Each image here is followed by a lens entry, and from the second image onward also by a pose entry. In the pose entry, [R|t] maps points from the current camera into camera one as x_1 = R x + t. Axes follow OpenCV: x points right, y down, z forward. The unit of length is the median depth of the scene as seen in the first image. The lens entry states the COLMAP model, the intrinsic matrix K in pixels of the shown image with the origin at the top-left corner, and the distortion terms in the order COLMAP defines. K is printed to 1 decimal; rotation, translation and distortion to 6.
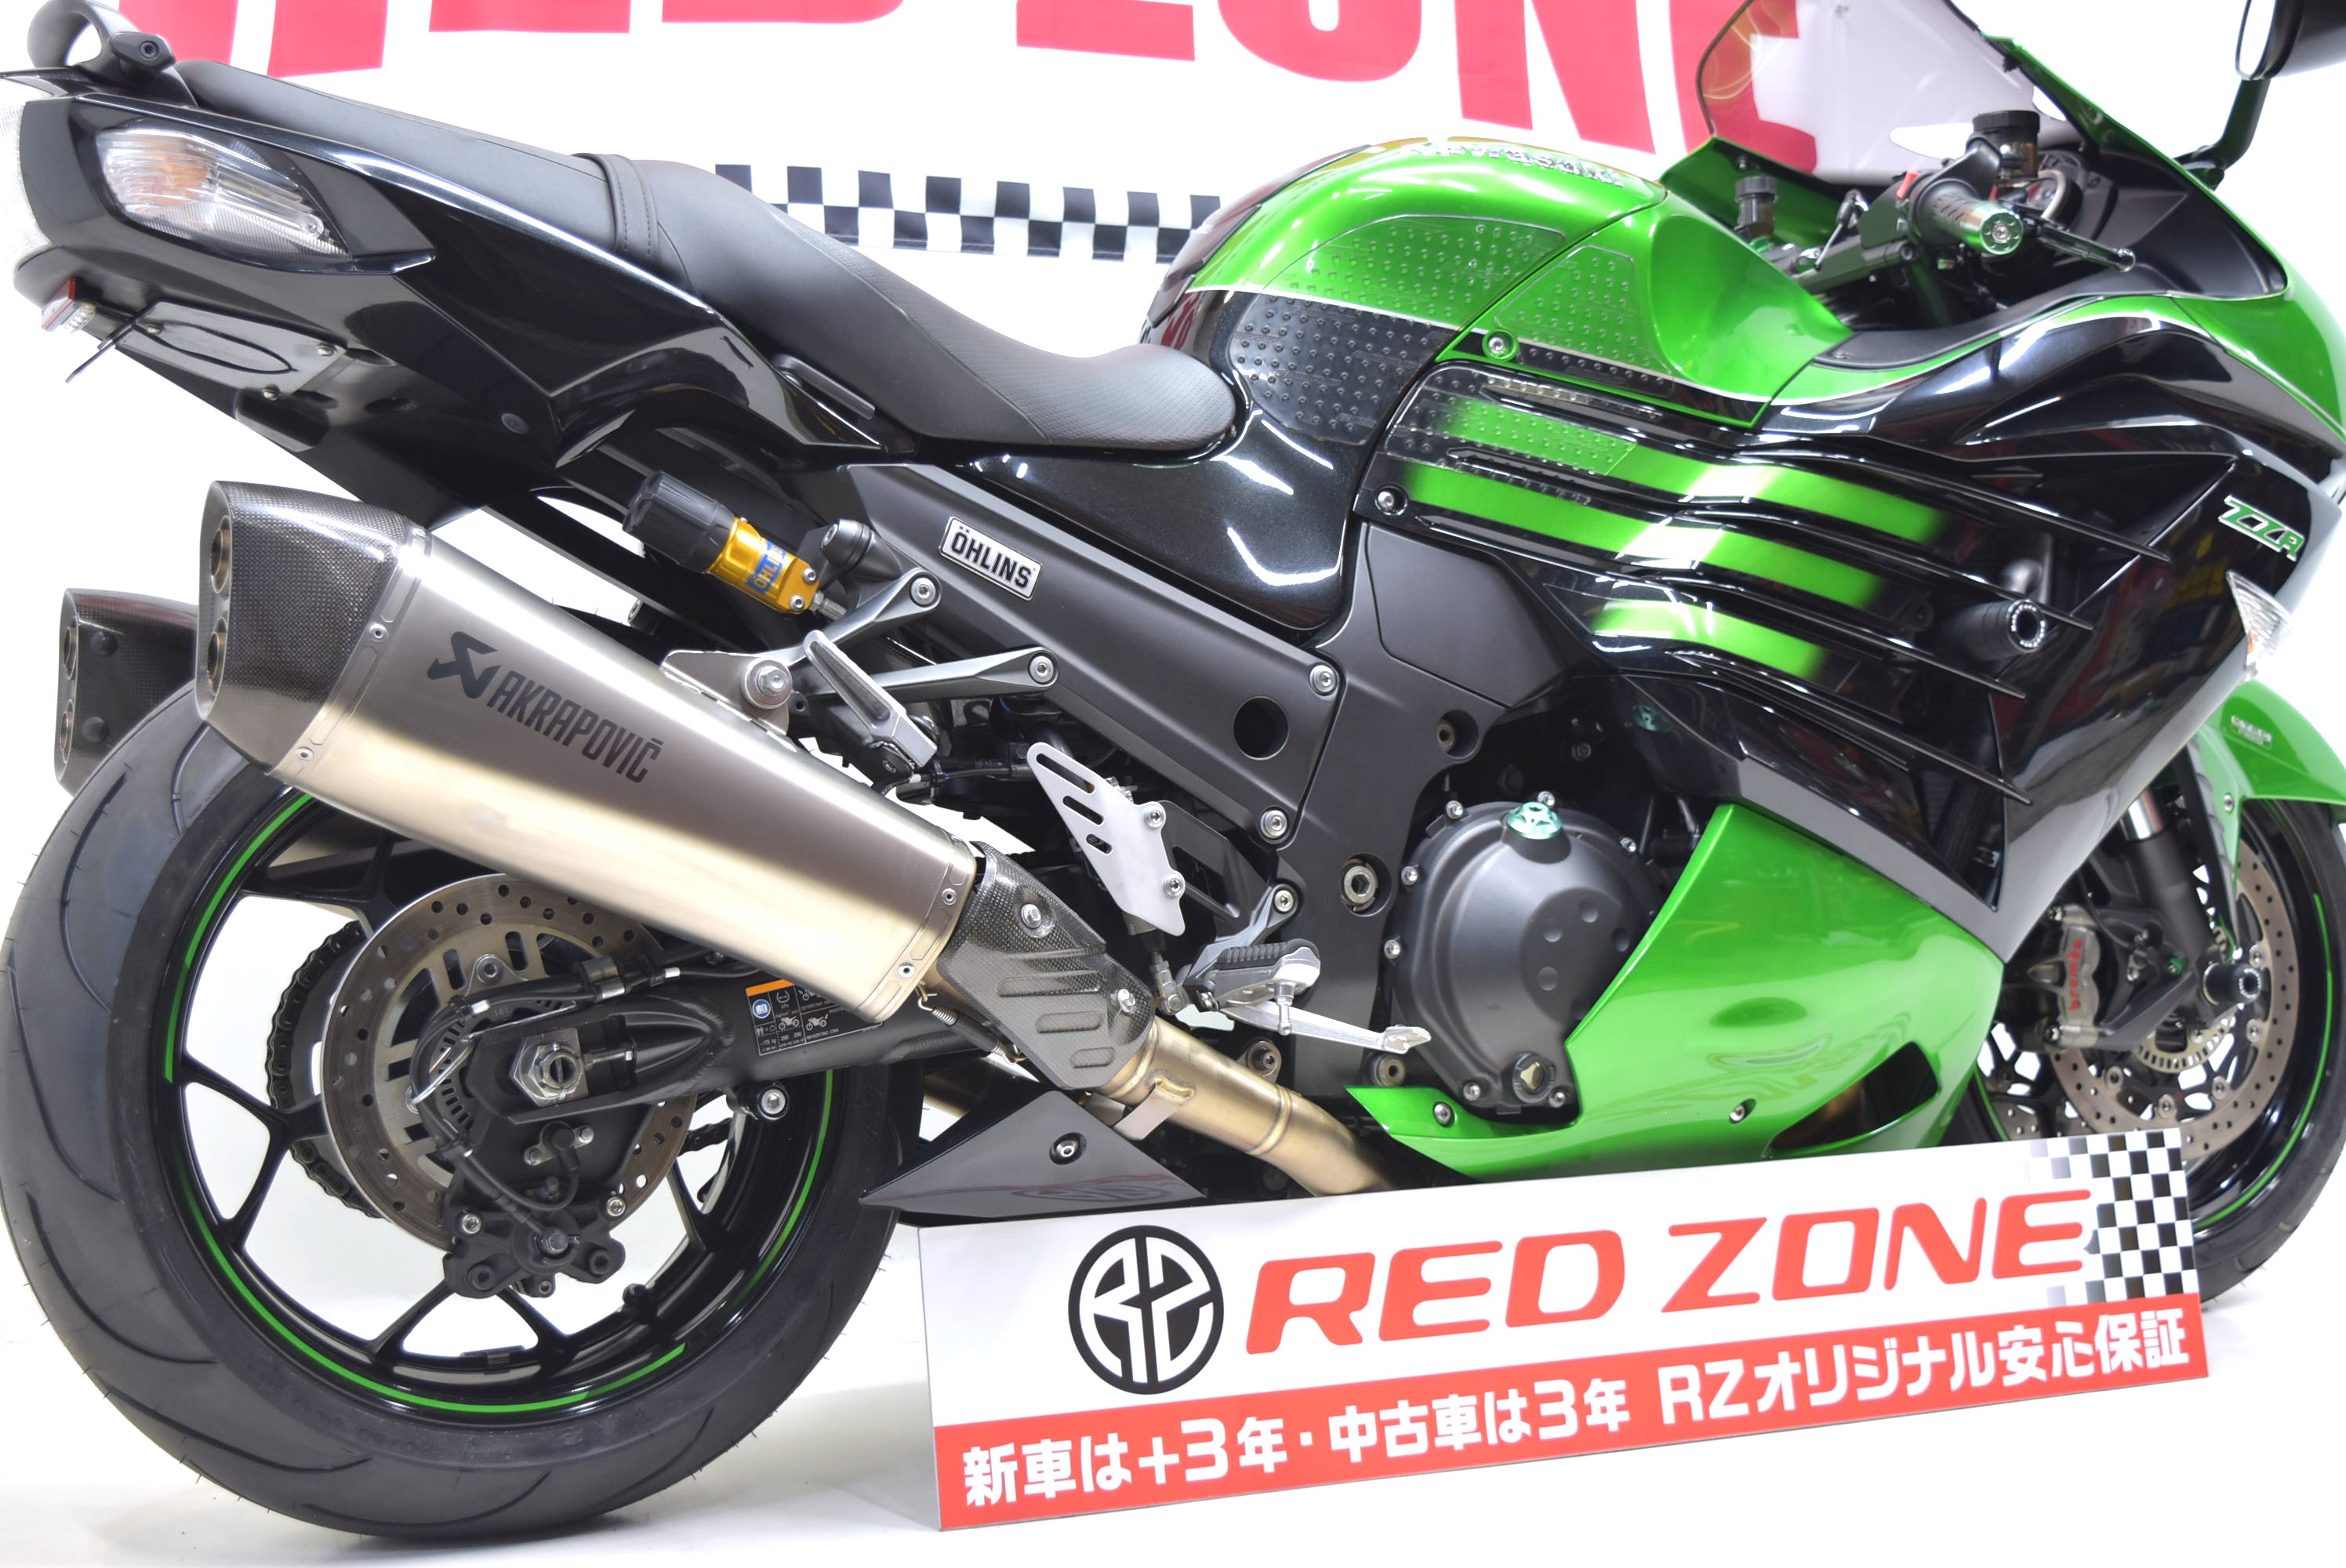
lens RADIAL K [[3092.5, 0, 1173.0], [0, 3092.5, 784.0], [0, 0, 1]] dist [-0.036836, -0.069496]
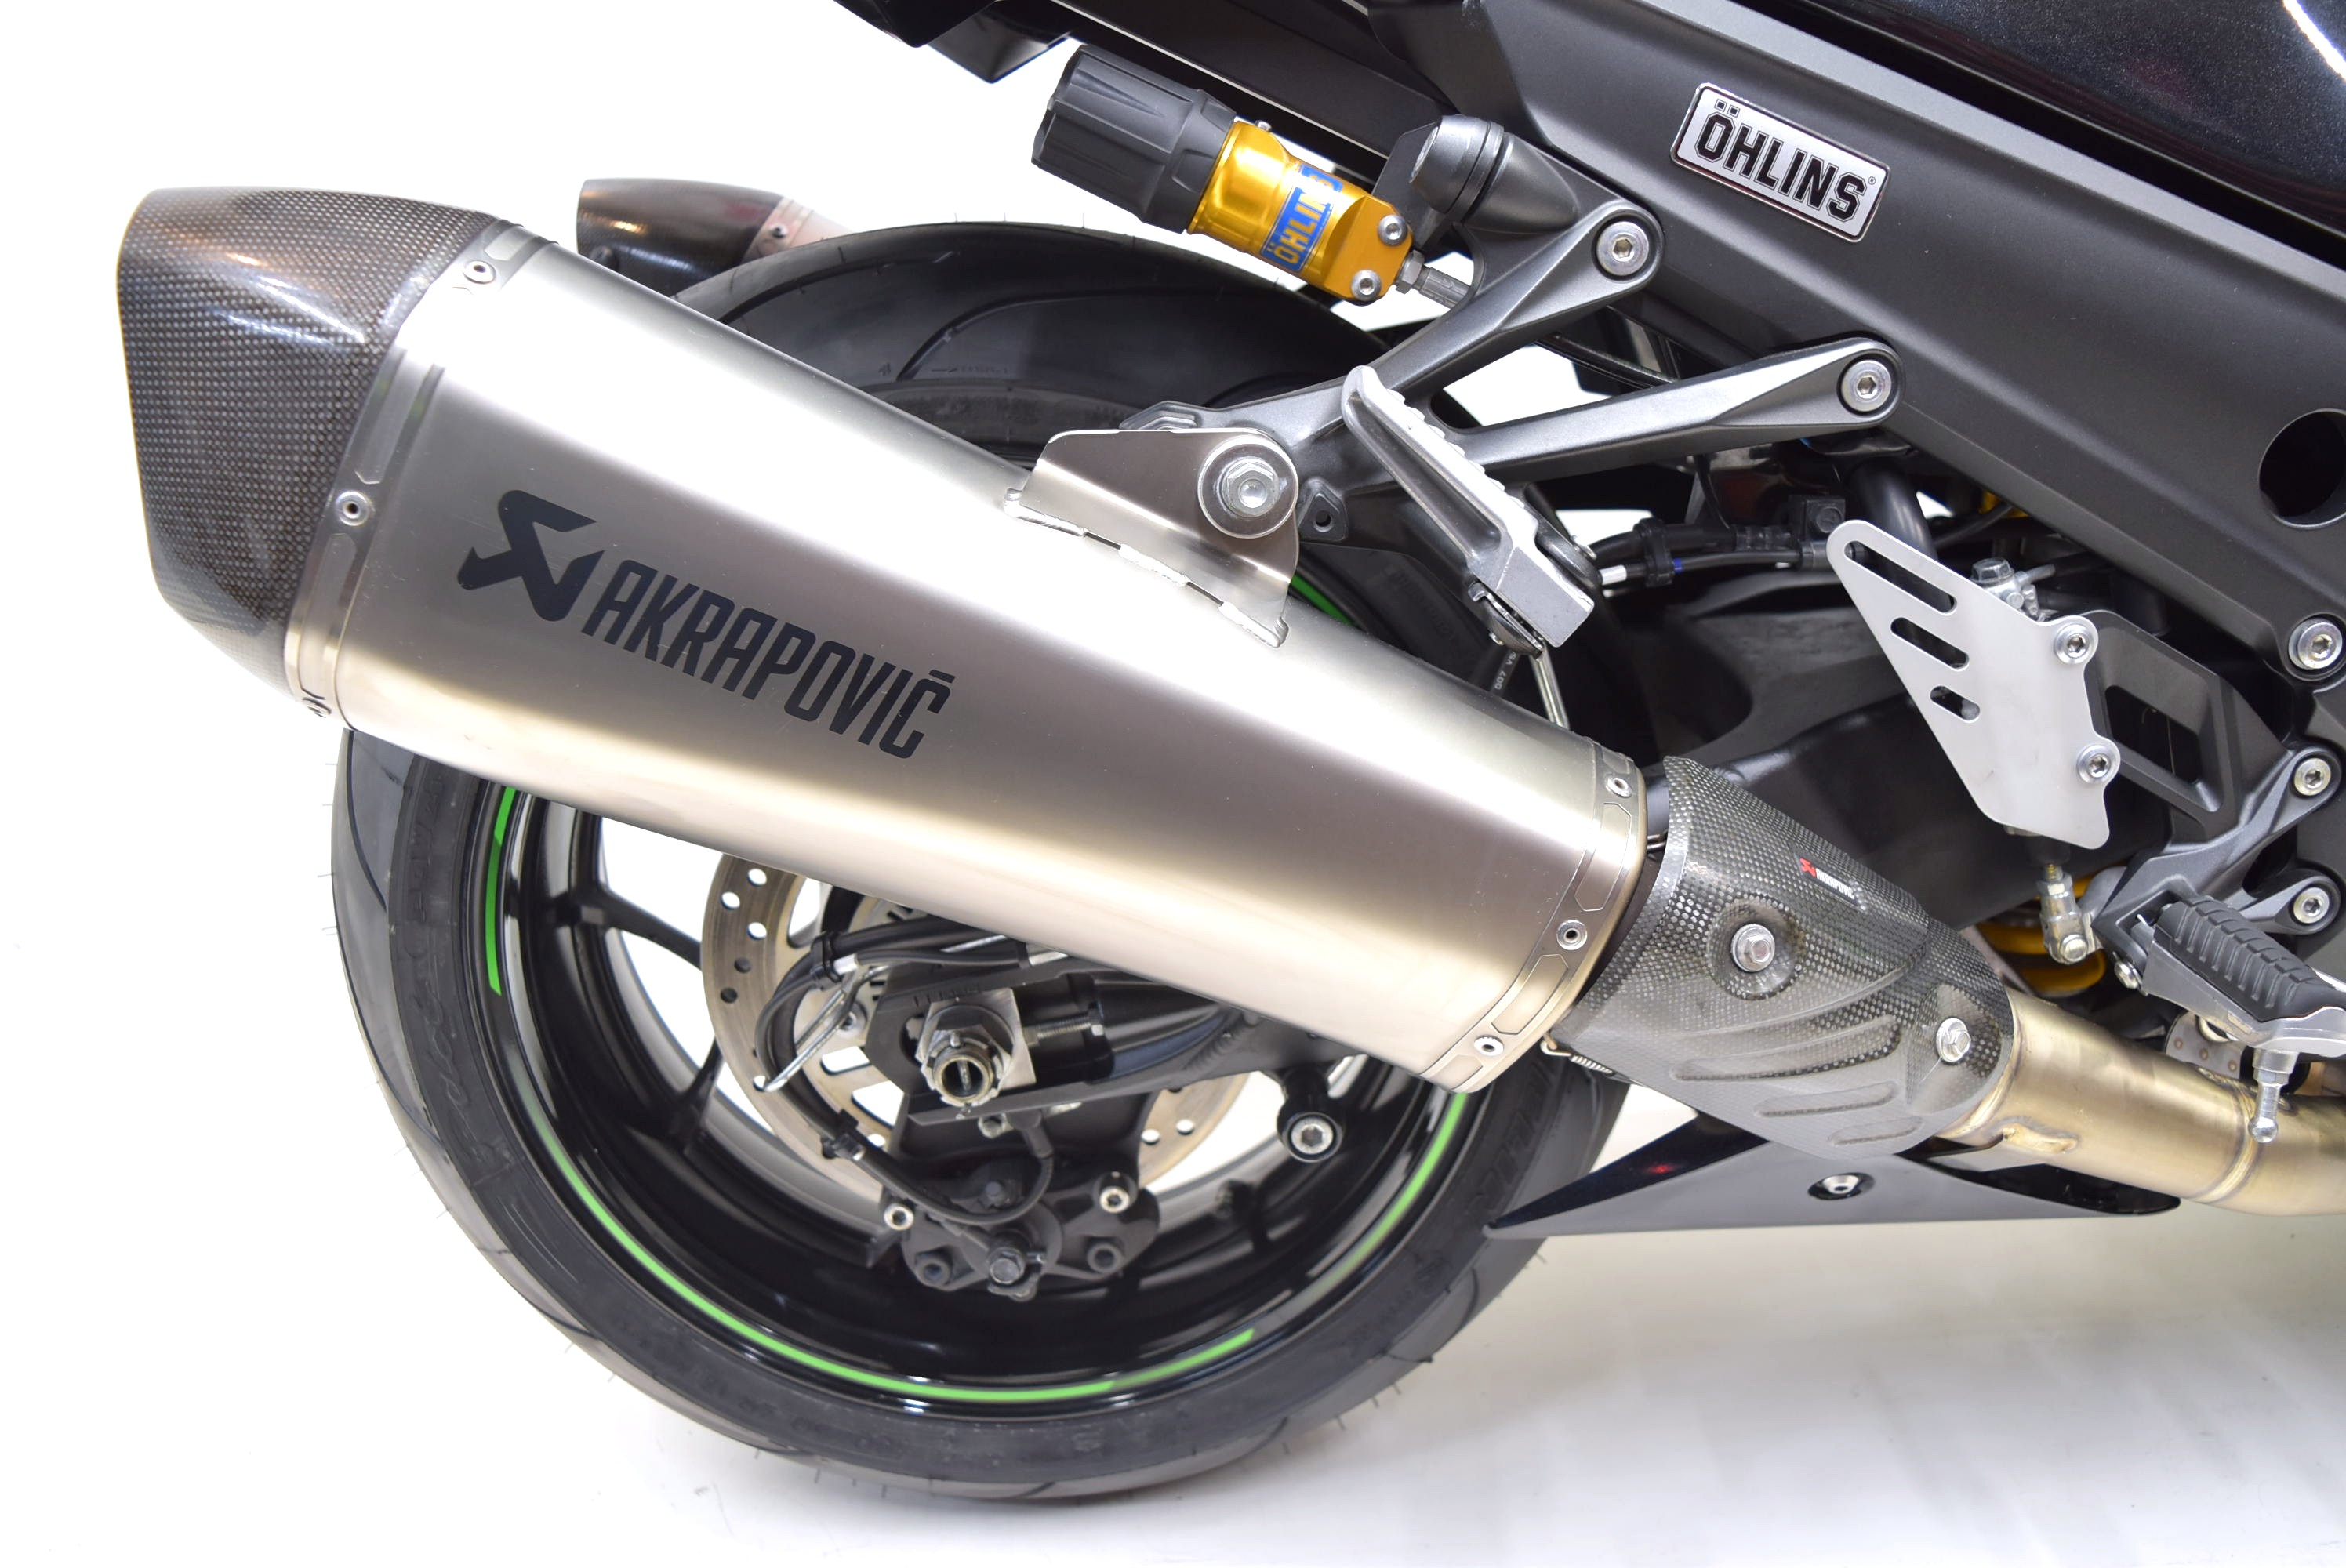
lens RADIAL K [[1930.0, 0, 1185.4], [0, 1930.0, 789.8], [0, 0, 1]] dist [-0.077043, 0.001838]
pose [[0.880331, 0.141046, -0.452906, 0.011177], [0.042132, 0.927750, 0.370817, -0.096829], [0.472485, -0.345523, 0.810785, 0.658709]]
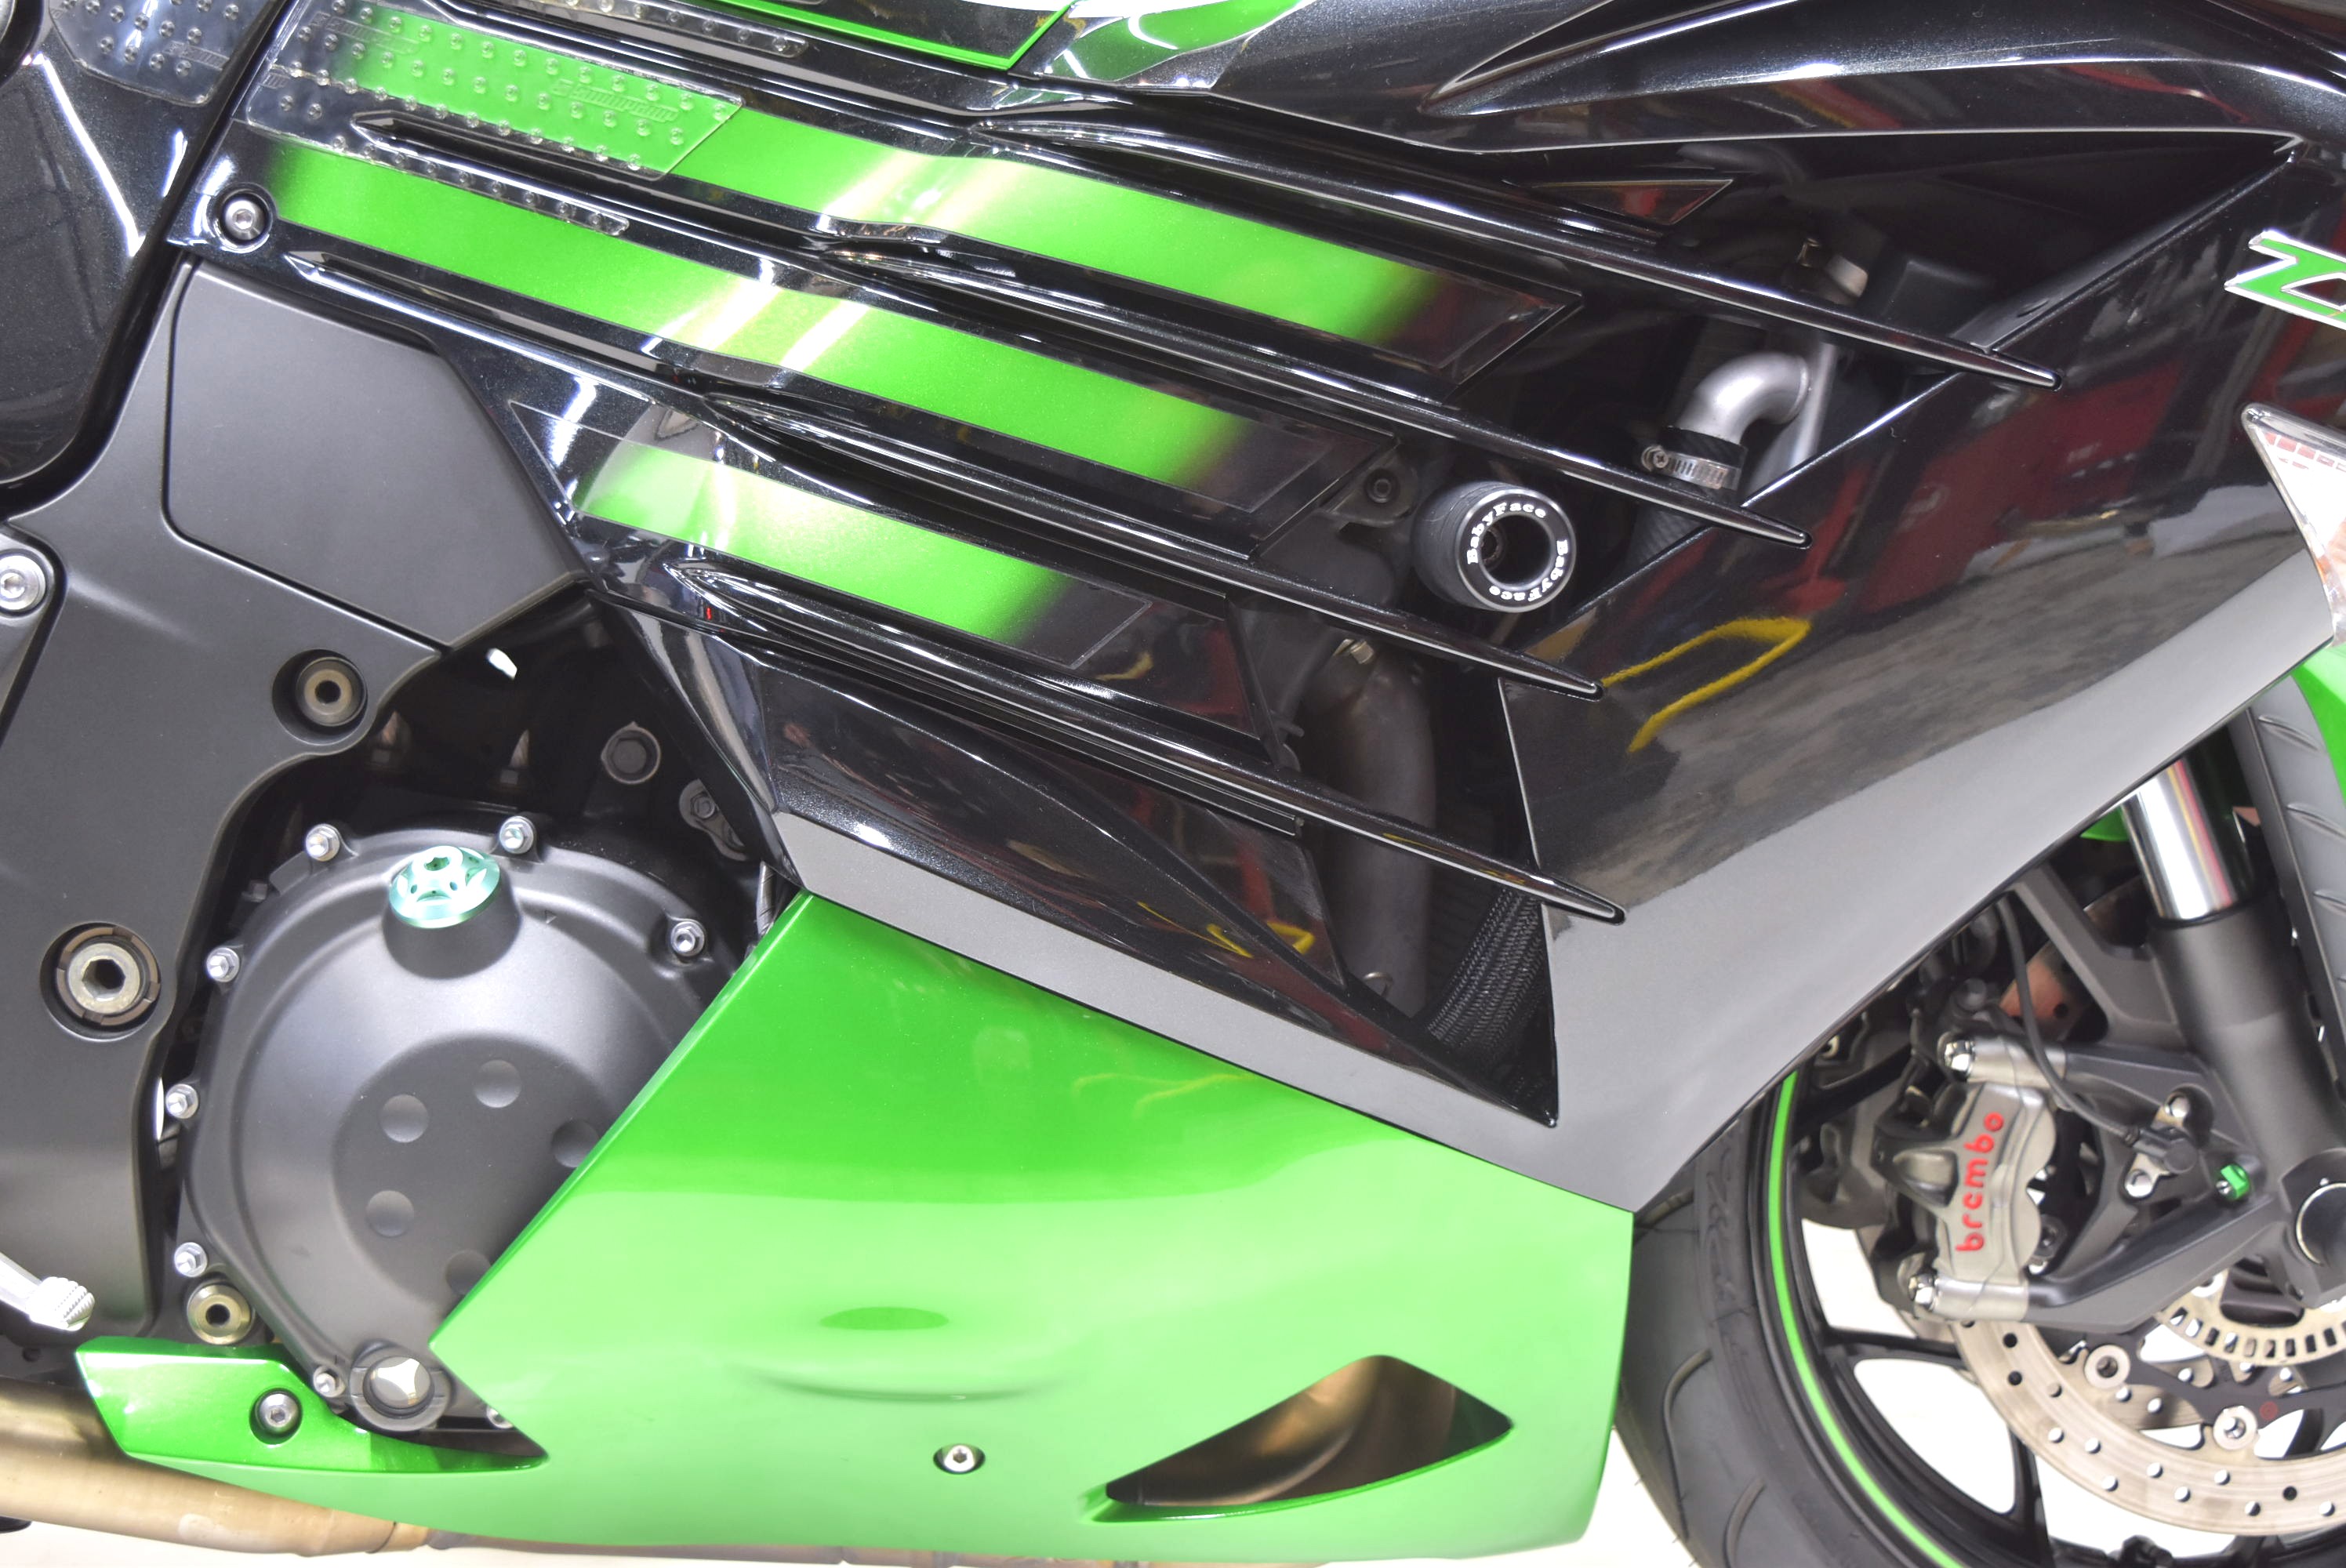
lens RADIAL K [[3092.5, 0, 1173.0], [0, 3092.5, 784.0], [0, 0, 1]] dist [-0.036836, -0.069496]
pose [[0.917145, 0.109014, -0.383355, 0.445185], [-0.038124, 0.981451, 0.187885, -0.109747], [0.396726, -0.157702, 0.904289, 0.643767]]
